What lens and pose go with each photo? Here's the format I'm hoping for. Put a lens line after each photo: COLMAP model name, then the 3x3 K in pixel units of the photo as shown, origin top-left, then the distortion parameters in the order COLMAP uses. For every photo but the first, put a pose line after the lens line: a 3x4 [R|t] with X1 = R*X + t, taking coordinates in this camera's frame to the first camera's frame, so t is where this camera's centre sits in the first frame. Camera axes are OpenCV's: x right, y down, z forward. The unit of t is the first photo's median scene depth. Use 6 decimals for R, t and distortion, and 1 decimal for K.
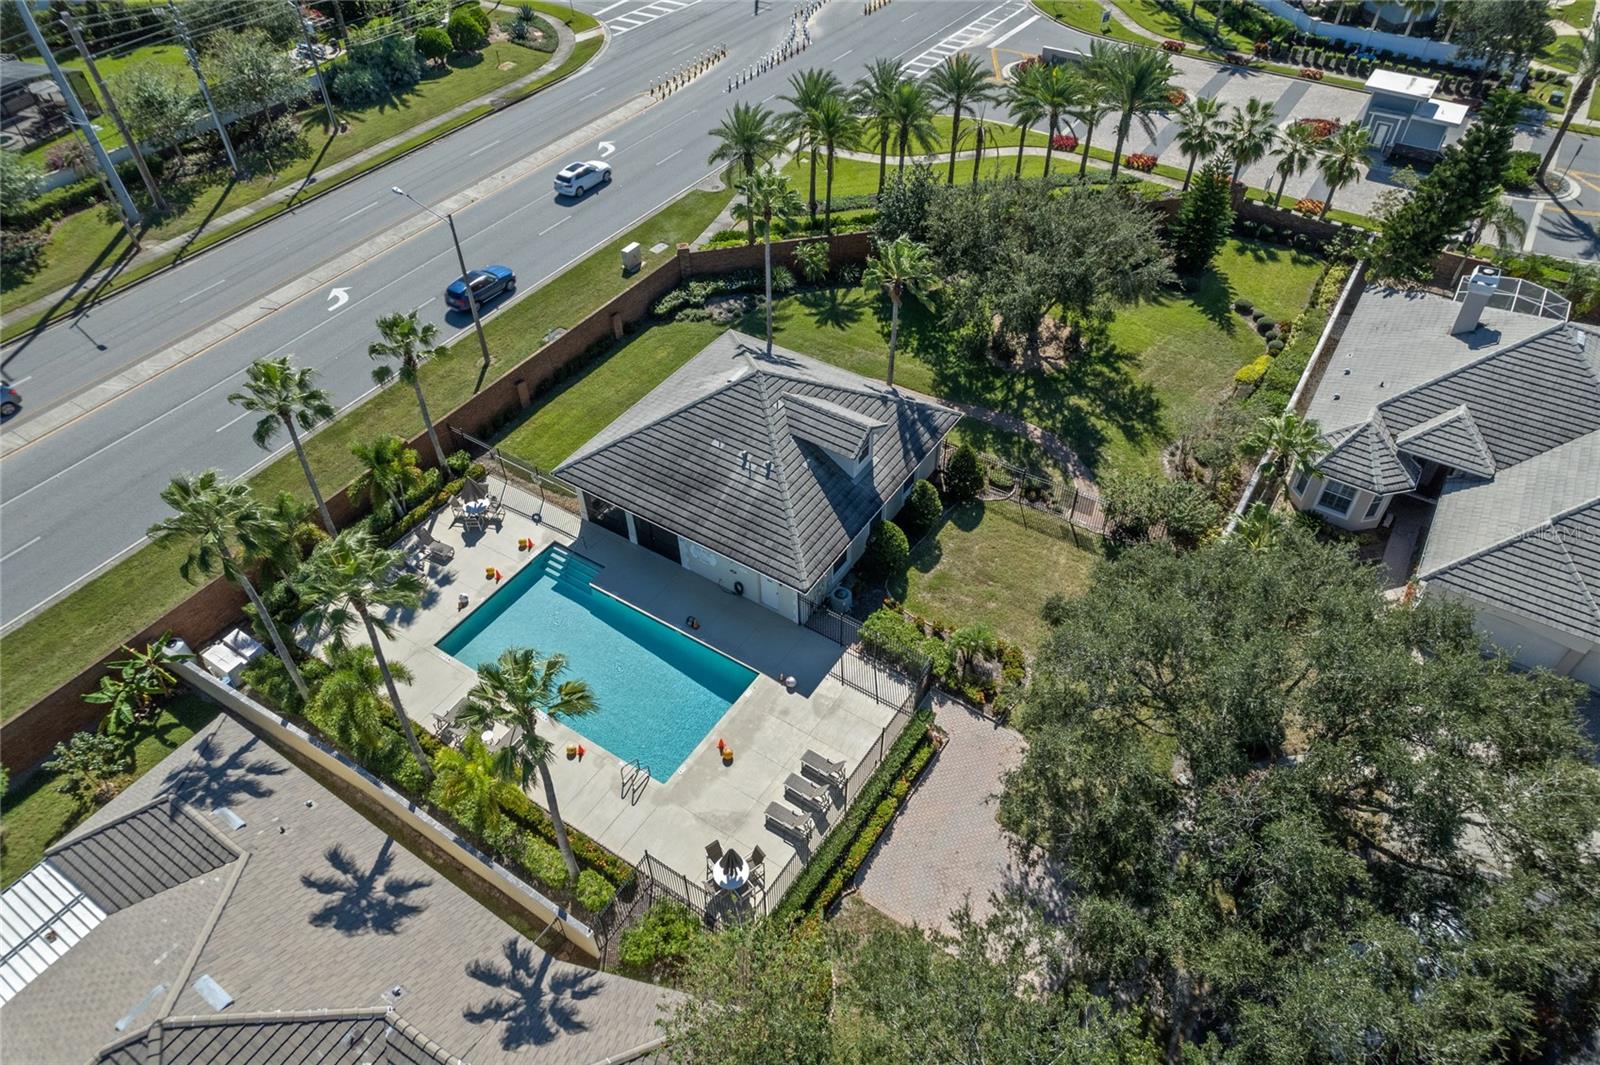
lens RADIAL K [[1037.2, 0, 778.3], [0, 1037.2, 532.3], [0, 0, 1]] dist [-0.043963, 0.001548]
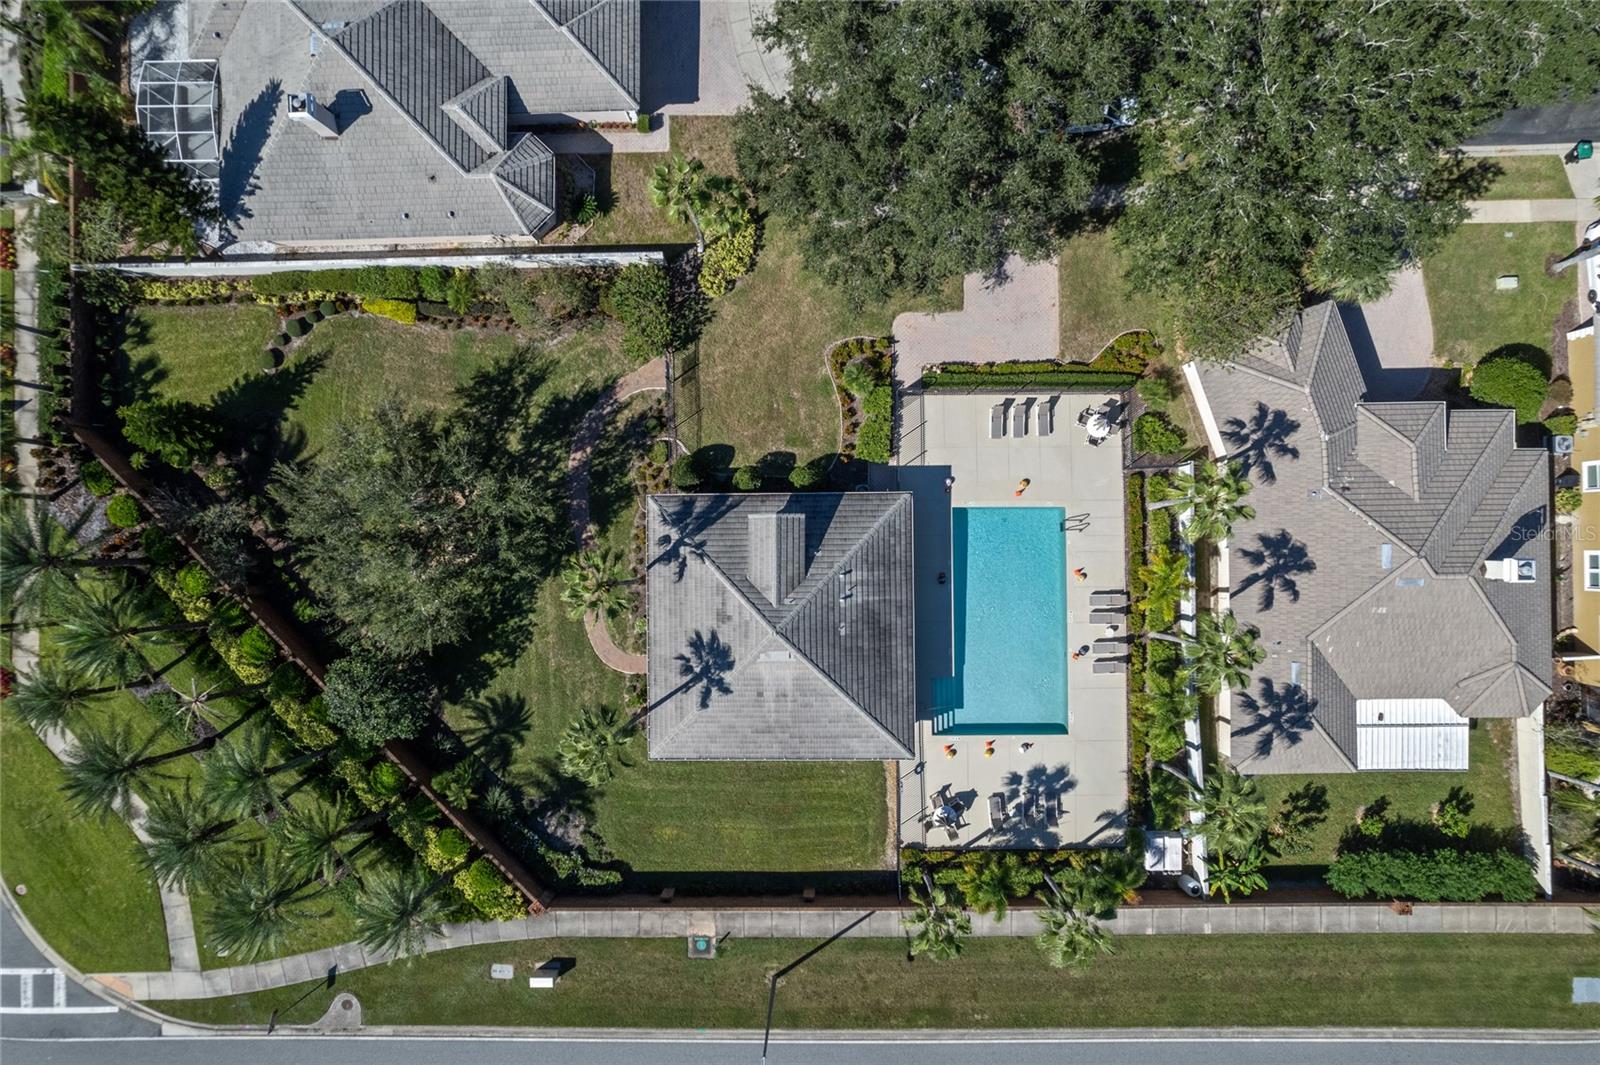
lens RADIAL K [[1036.1, 0, 822.2], [0, 1036.1, 549.1], [0, 0, 1]] dist [-0.067455, 0.053896]
pose [[-0.567231, -0.822937, 0.031991, -0.008785], [0.586047, -0.376047, 0.717731, -0.866872], [-0.578617, 0.425867, 0.695585, 0.171948]]
